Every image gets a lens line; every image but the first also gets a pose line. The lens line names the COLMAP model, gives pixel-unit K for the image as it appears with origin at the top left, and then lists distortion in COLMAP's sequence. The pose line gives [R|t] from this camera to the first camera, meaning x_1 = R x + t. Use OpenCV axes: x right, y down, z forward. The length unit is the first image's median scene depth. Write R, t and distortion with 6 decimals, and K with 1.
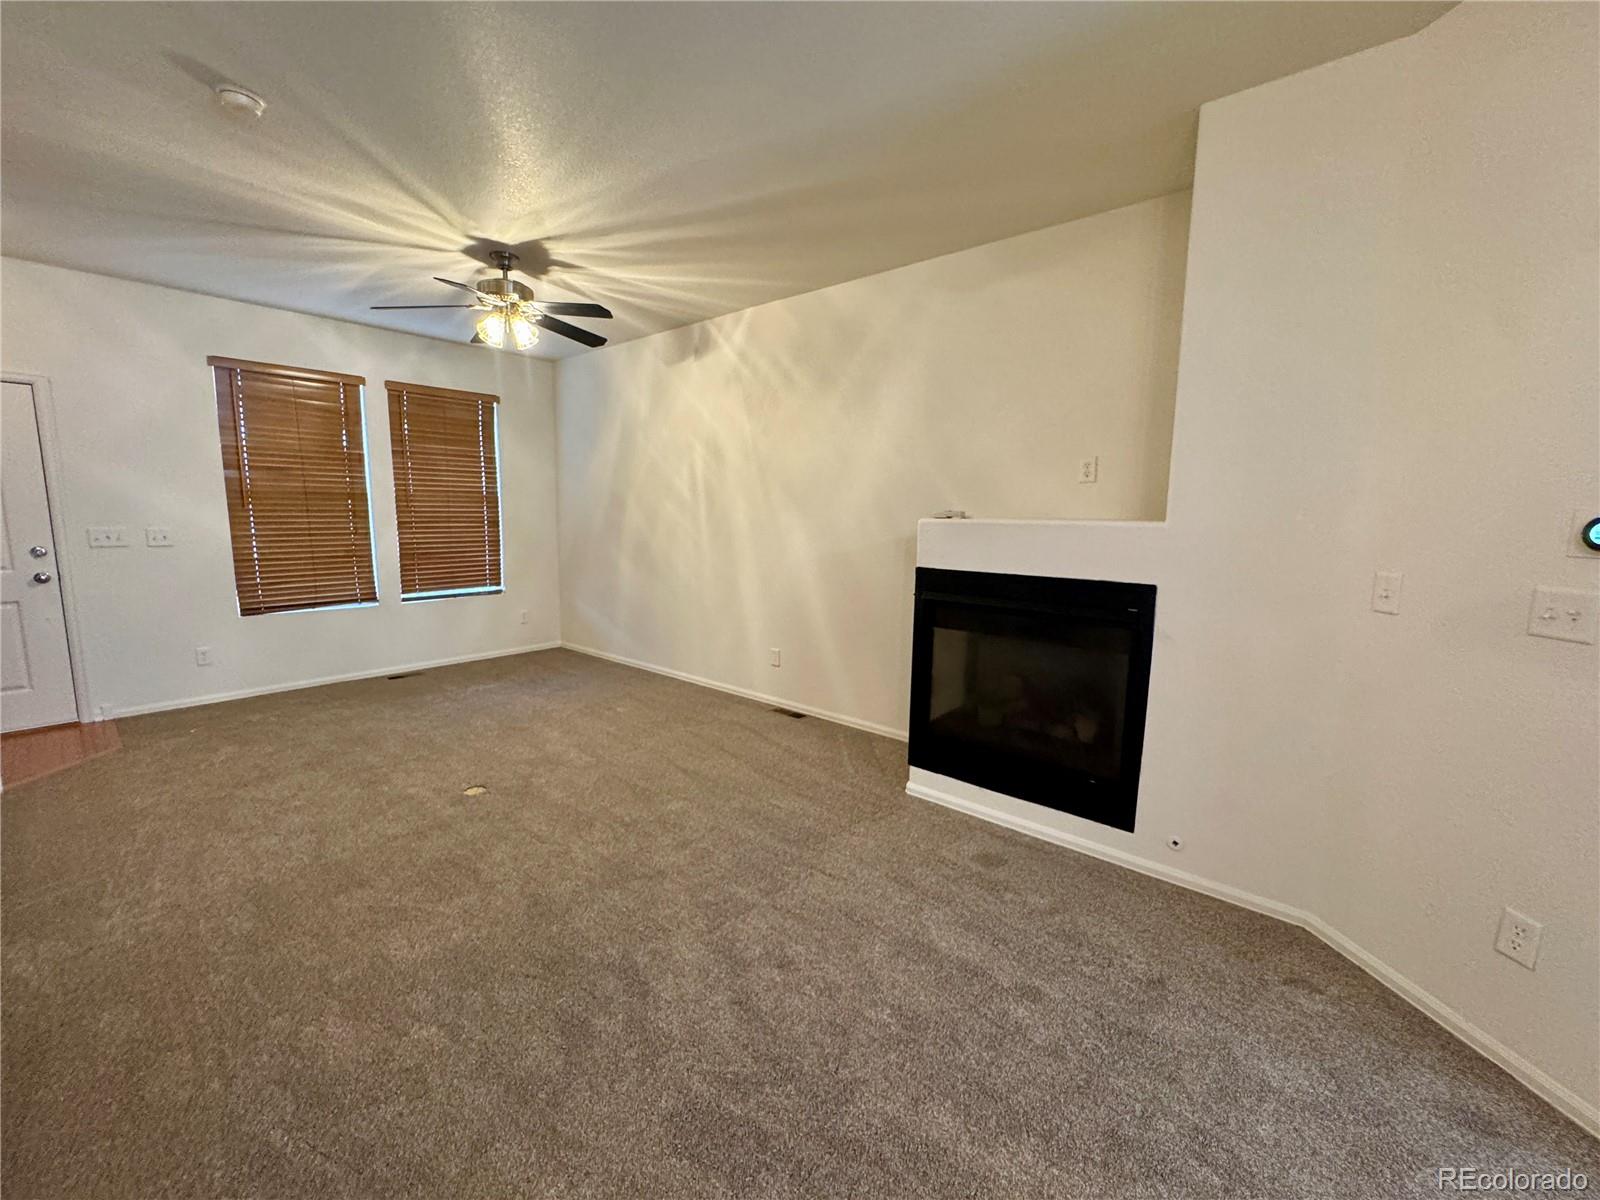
lens RADIAL K [[649.8, 0, 800.6], [0, 649.8, 595.9], [0, 0, 1]] dist [-0.002249, 0.000364]
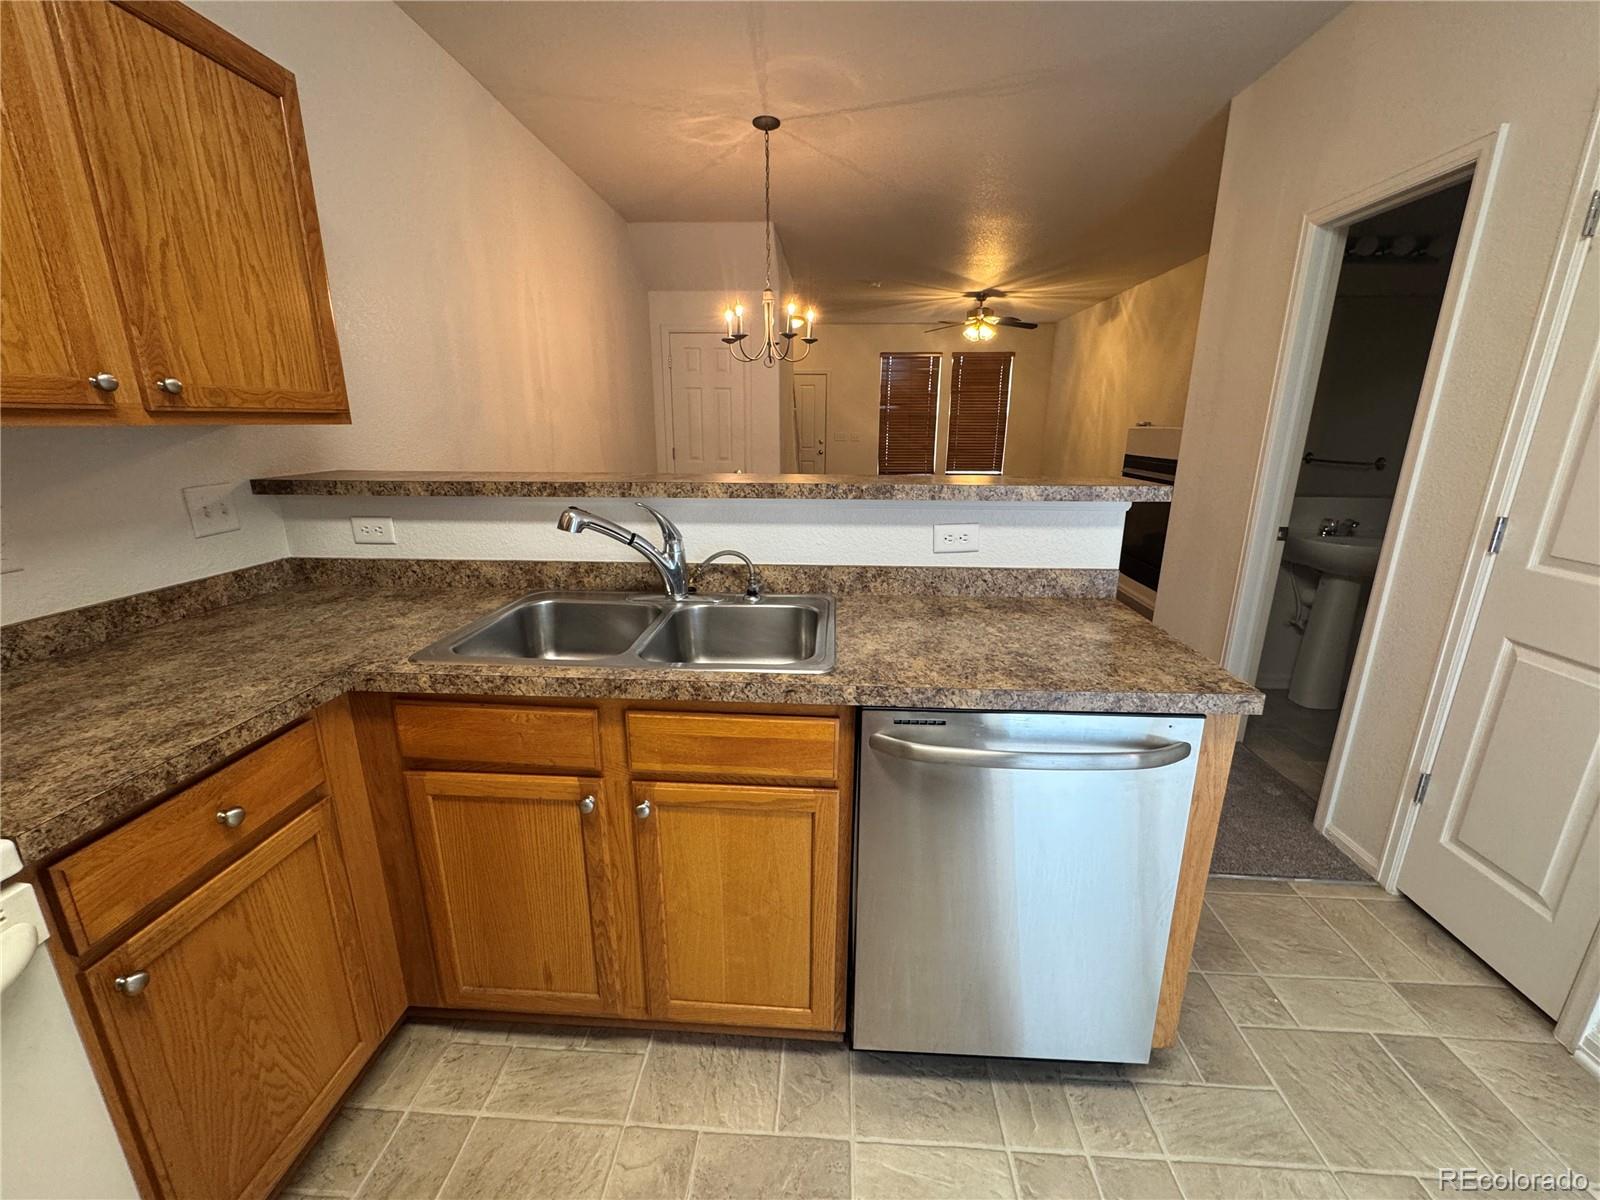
lens RADIAL K [[649.8, 0, 800.7], [0, 649.8, 601.0], [0, 0, 1]] dist [-0.002249, 0.000364]
pose [[0.603357, 0.203713, -0.771013, 0.746306], [-0.097362, 0.978407, 0.182319, 0.073371], [0.791505, -0.034936, 0.610163, -0.552271]]
